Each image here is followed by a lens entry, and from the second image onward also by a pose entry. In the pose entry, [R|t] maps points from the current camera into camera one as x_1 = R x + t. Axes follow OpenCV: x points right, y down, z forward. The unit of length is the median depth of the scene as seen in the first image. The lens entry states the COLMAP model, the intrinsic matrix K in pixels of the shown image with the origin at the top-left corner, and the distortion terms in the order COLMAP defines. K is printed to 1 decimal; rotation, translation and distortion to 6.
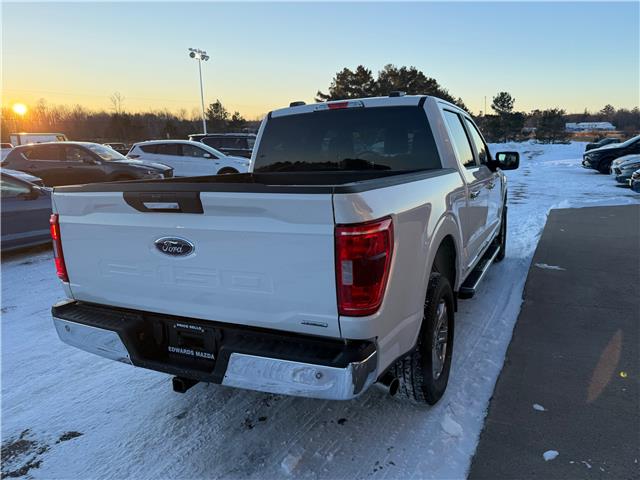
lens RADIAL K [[463.9, 0, 326.5], [0, 463.9, 242.9], [0, 0, 1]] dist [0.071078, -0.094238]
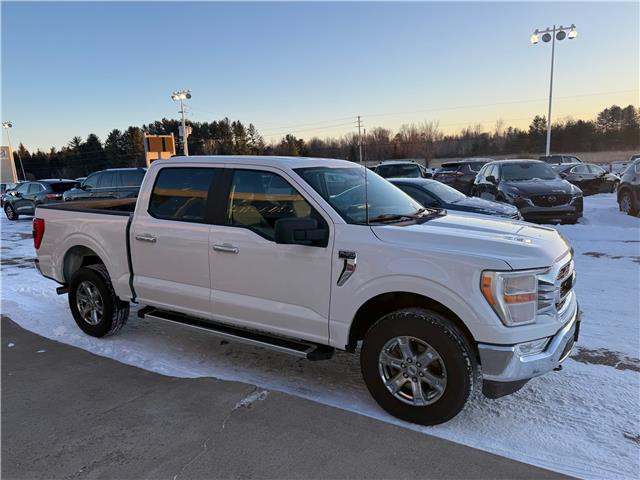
lens RADIAL K [[463.9, 0, 321.3], [0, 463.9, 243.0], [0, 0, 1]] dist [0.071078, -0.094238]
pose [[-0.098136, 0.195920, -0.975697, 0.076978], [-0.173900, 0.961969, 0.210654, -0.022727], [0.979861, 0.190346, -0.060334, 0.079889]]
